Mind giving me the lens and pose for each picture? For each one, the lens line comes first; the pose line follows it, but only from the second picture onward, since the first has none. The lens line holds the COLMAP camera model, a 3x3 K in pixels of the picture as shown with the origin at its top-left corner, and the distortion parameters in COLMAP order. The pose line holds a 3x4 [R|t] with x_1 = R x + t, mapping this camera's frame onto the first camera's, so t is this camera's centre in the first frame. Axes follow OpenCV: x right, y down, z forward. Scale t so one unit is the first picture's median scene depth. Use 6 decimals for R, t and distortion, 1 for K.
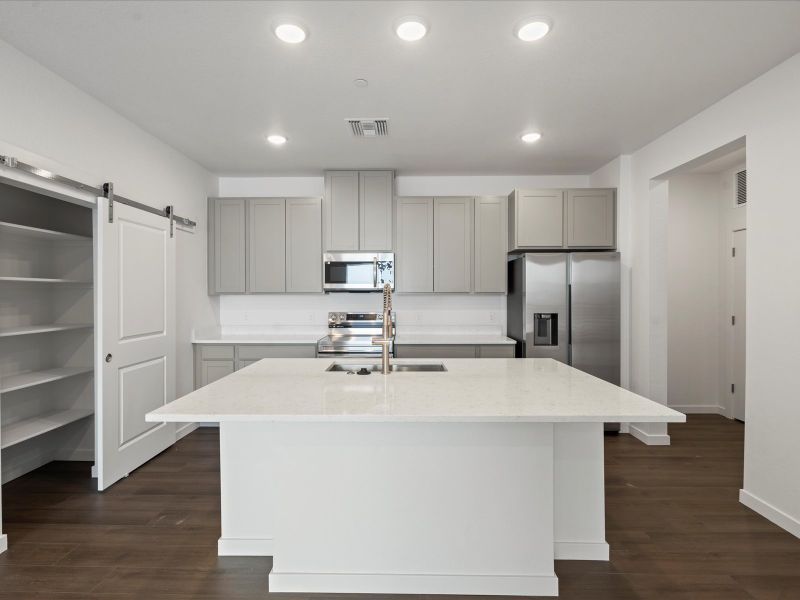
lens RADIAL K [[398.7, 0, 399.0], [0, 398.7, 298.3], [0, 0, 1]] dist [0.001220, 0.000161]
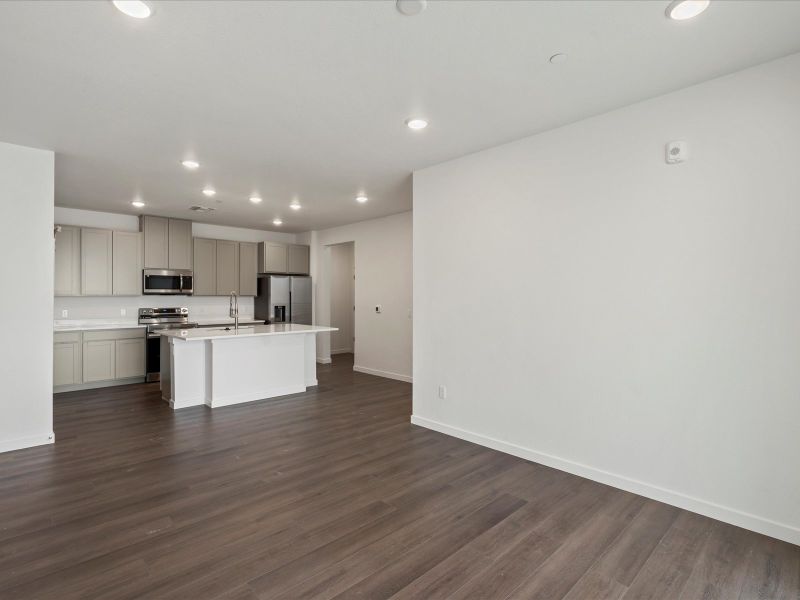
lens RADIAL K [[425.1, 0, 400.0], [0, 425.1, 300.0], [0, 0, 1]] dist [0.000644, -0.000258]
pose [[0.710213, -0.003375, 0.703978, -0.689357], [0.007798, 0.999965, -0.003073, 0.019630], [-0.703943, 0.007672, 0.710215, -0.917340]]
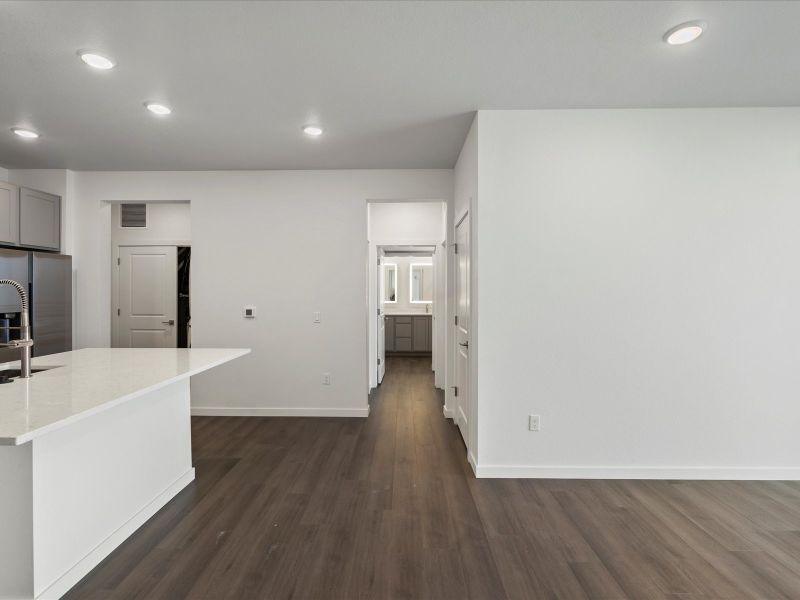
lens RADIAL K [[414.9, 0, 401.3], [0, 414.9, 295.4], [0, 0, 1]] dist [0.001749, 0.000267]
pose [[-0.016847, -0.006252, 0.999839, -0.616453], [0.016012, 0.999851, 0.006522, 0.004781], [-0.999730, 0.016120, -0.016744, 0.081768]]
